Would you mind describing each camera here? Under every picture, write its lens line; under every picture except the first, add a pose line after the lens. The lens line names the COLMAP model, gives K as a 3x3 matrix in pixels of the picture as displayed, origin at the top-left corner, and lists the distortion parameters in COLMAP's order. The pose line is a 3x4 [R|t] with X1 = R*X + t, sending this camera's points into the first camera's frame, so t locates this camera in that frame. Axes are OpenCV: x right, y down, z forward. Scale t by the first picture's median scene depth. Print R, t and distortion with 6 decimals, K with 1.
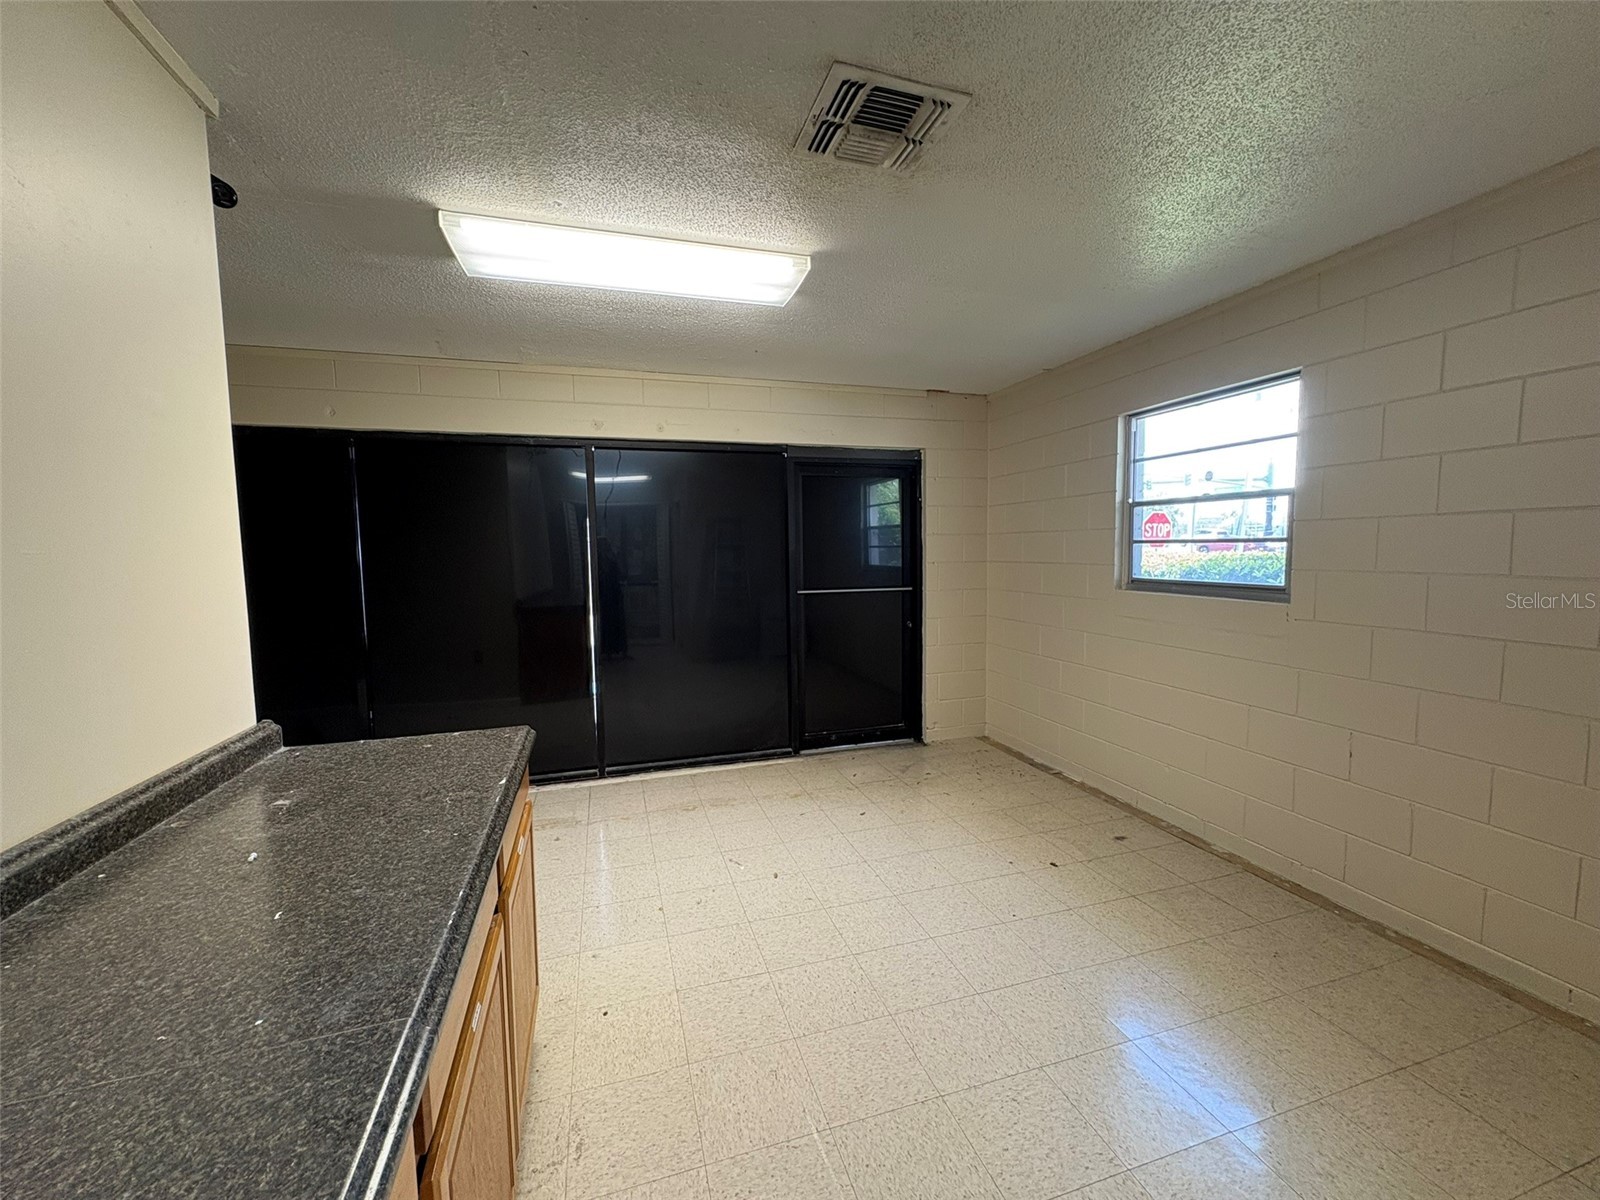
lens RADIAL K [[639.0, 0, 797.7], [0, 639.0, 603.3], [0, 0, 1]] dist [0.000049, -0.000041]
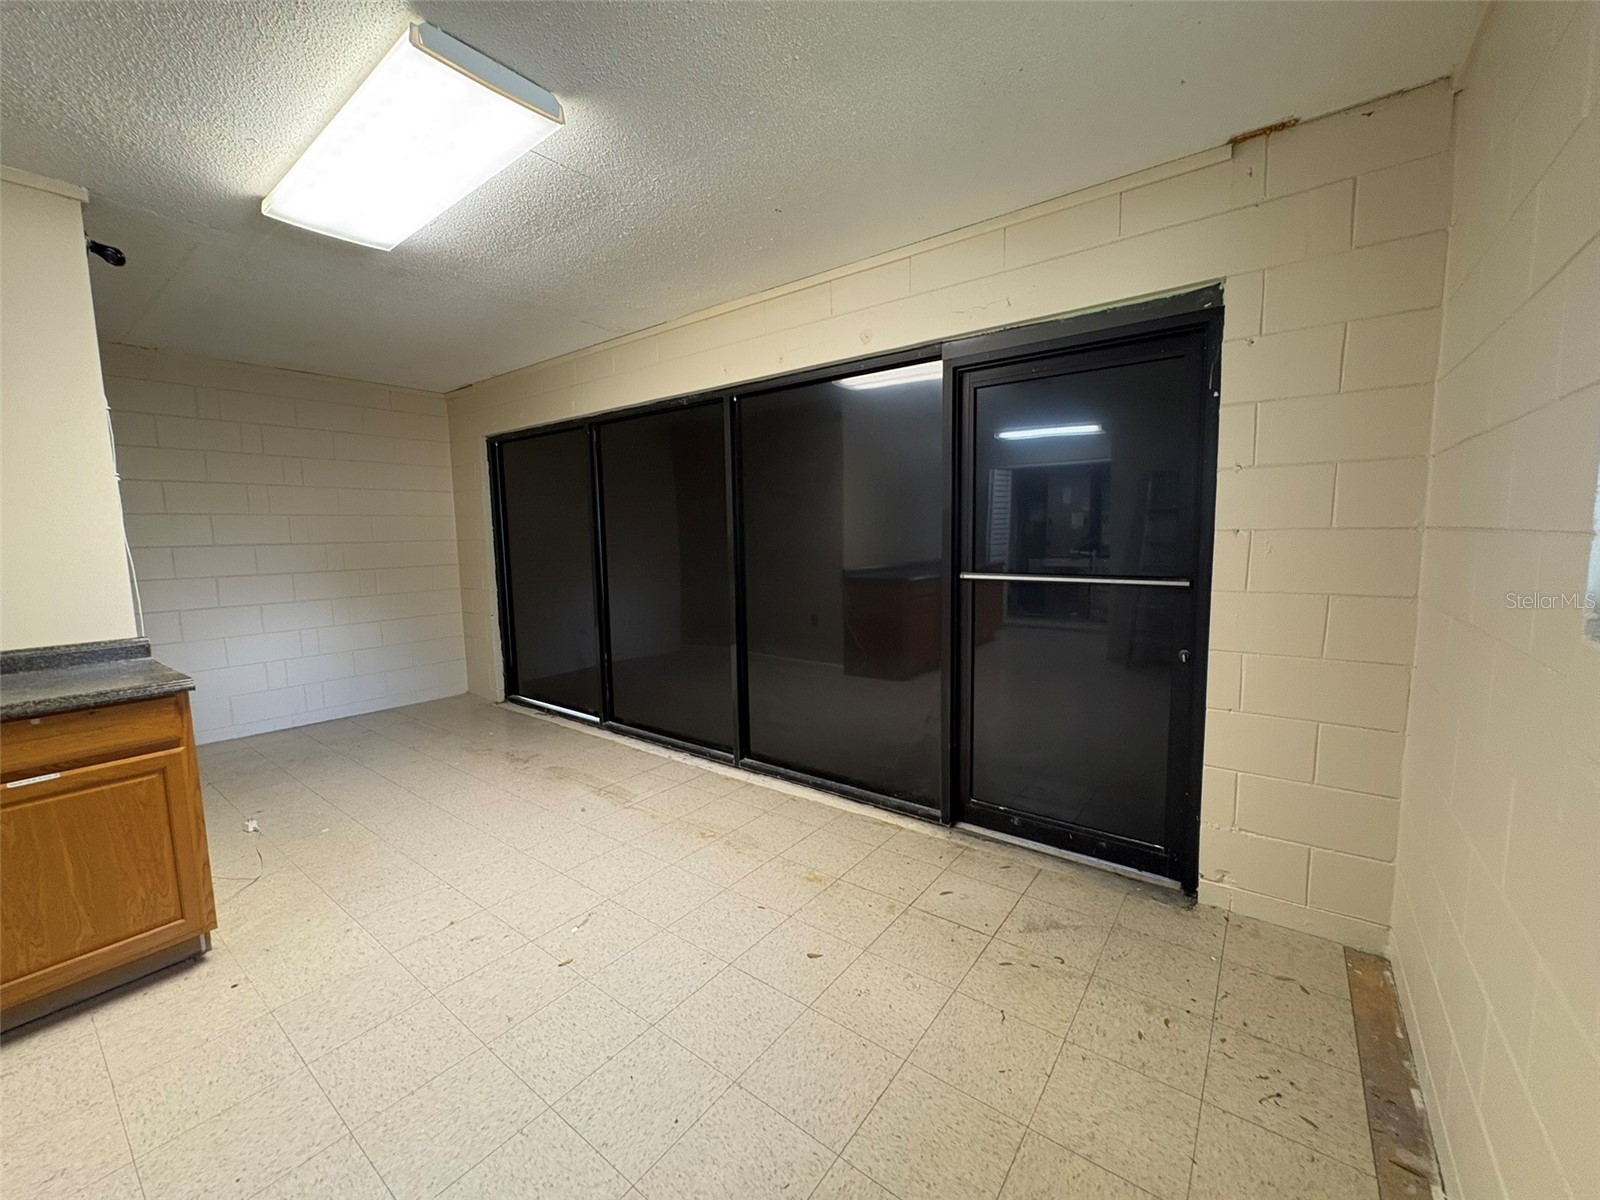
lens RADIAL K [[639.0, 0, 800.0], [0, 639.0, 599.0], [0, 0, 1]] dist [0.000049, -0.000041]
pose [[0.579626, 0.091060, -0.809779, 0.421998], [-0.054092, 0.995844, 0.073266, -0.032672], [0.813085, 0.001336, 0.582143, 0.500750]]
